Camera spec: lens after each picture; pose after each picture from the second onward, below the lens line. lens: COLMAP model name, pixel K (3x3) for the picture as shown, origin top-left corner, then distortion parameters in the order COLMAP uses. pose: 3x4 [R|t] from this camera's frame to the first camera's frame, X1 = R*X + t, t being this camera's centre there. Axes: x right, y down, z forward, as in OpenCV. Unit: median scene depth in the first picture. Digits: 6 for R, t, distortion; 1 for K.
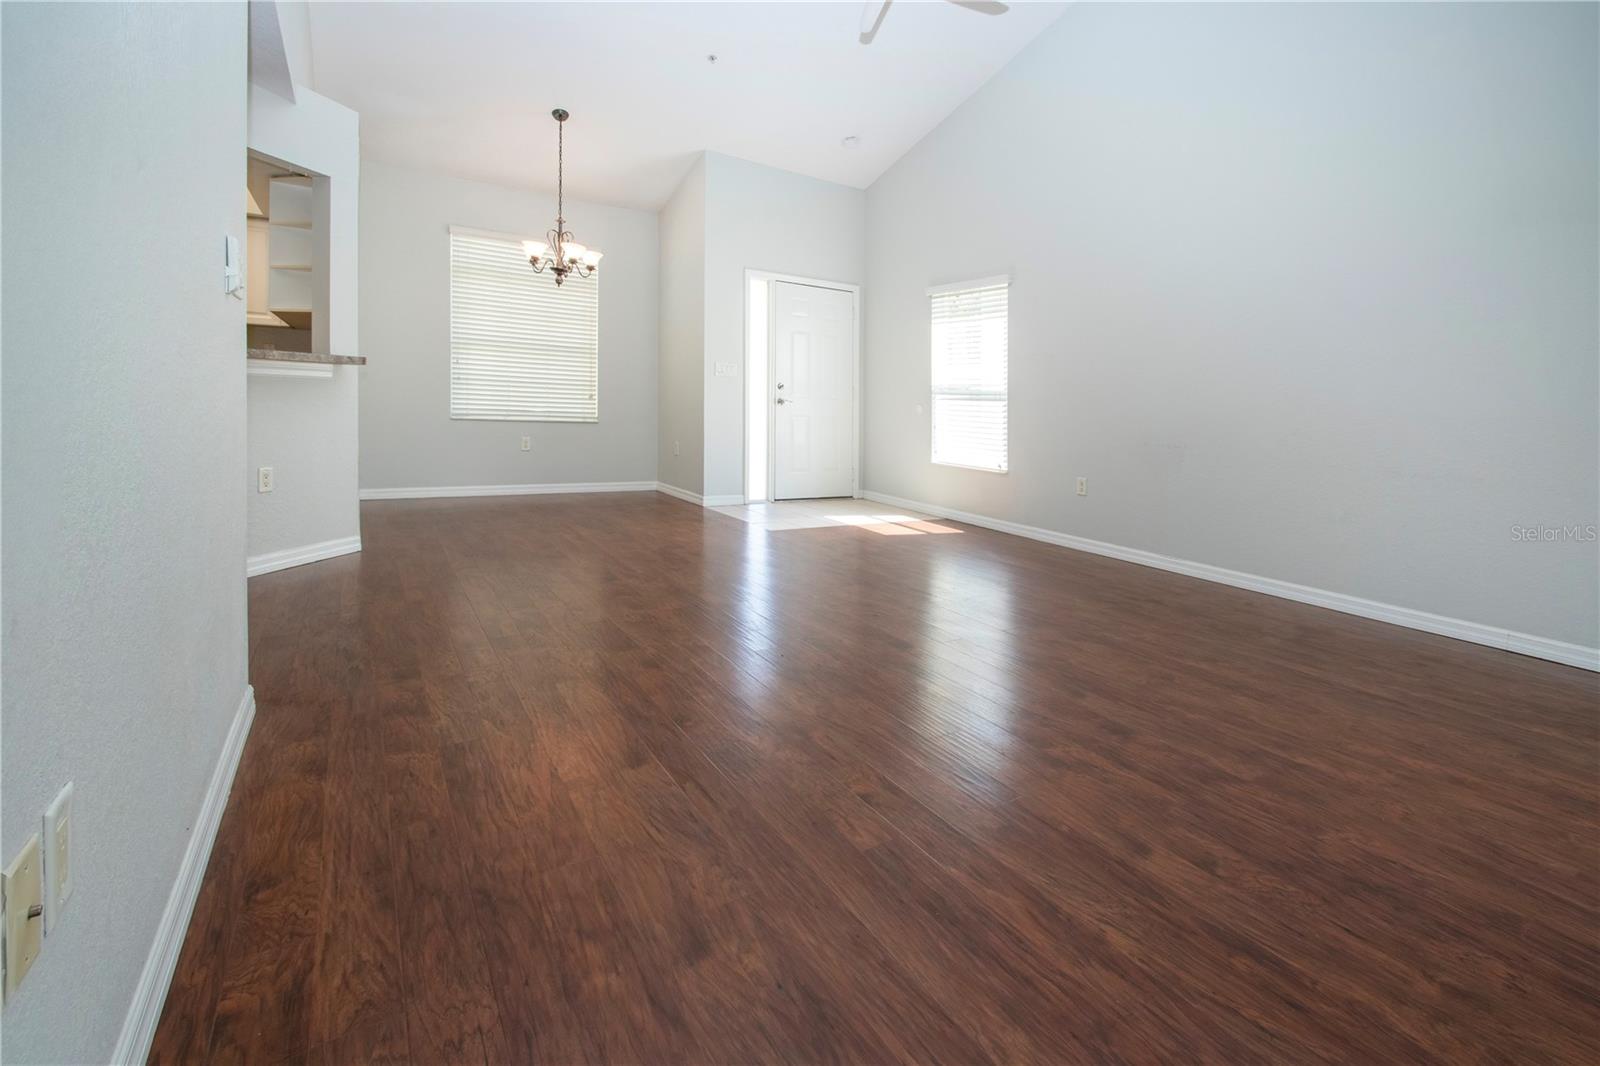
lens RADIAL K [[763.2, 0, 810.2], [0, 763.2, 399.1], [0, 0, 1]] dist [0.003159, 0.000110]
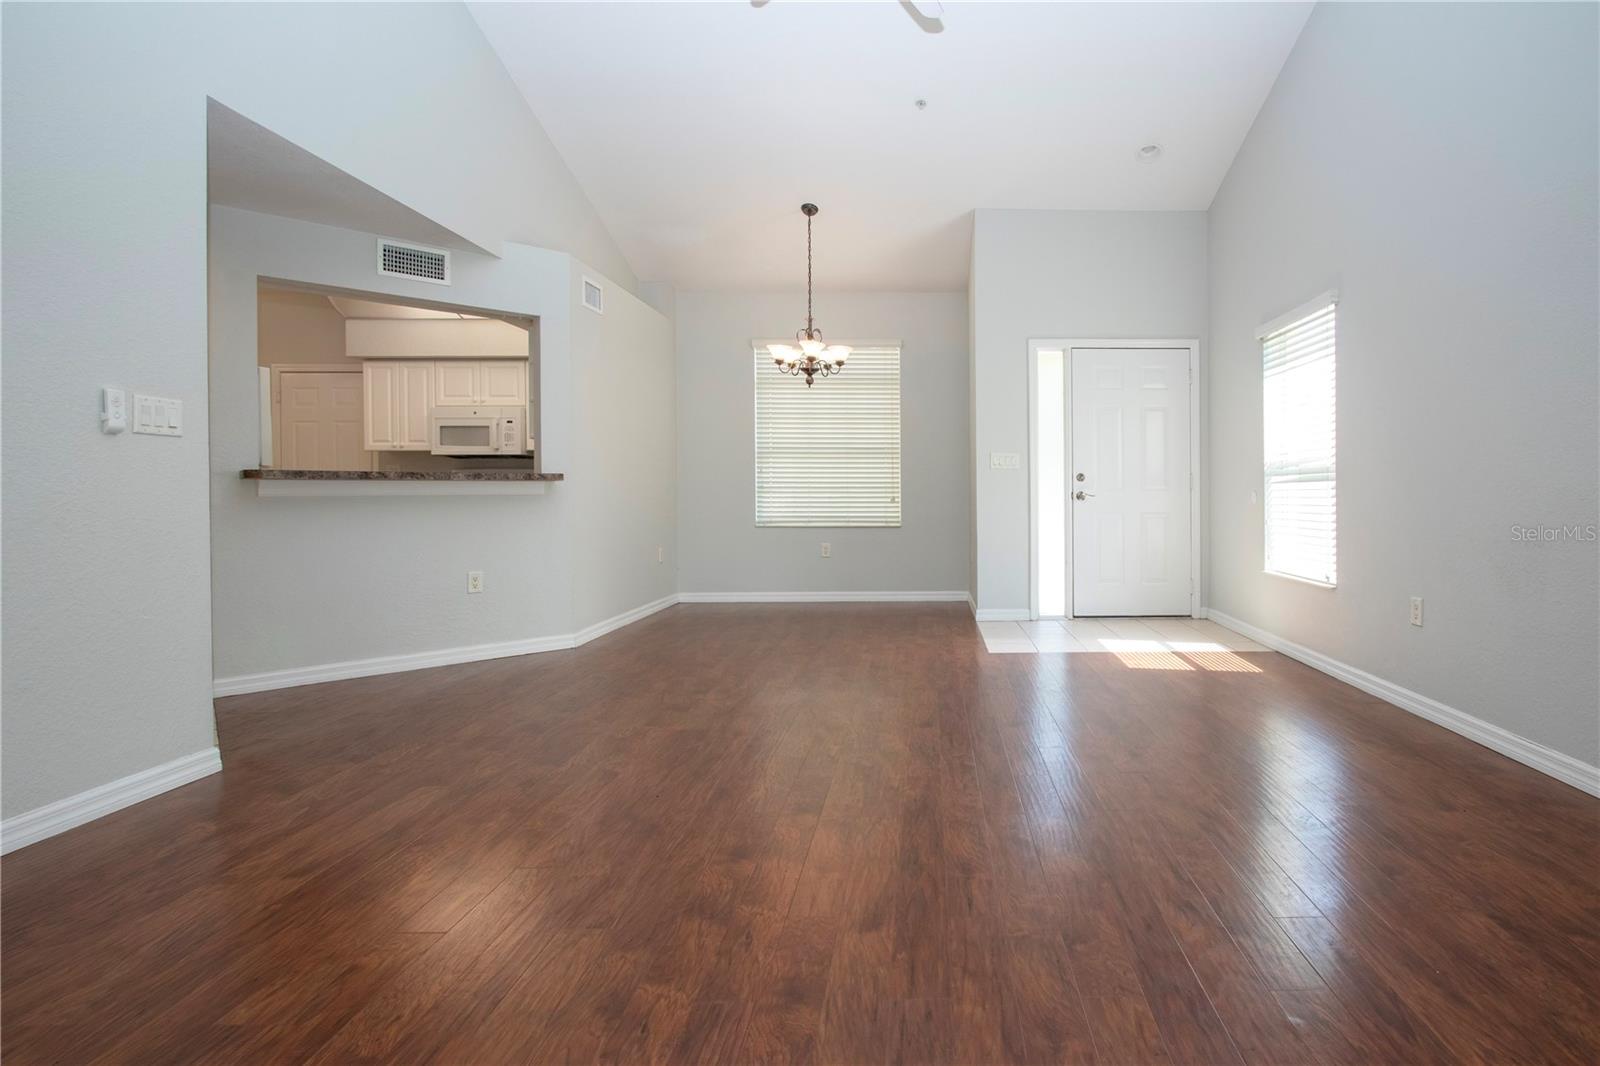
lens RADIAL K [[831.0, 0, 918.3], [0, 831.0, 507.5], [0, 0, 1]] dist [-0.010963, 0.001018]
pose [[0.837552, -0.035843, -0.545181, 0.312747], [0.039970, 0.999192, -0.004286, 0.013049], [0.544894, -0.018201, 0.838307, 0.172094]]
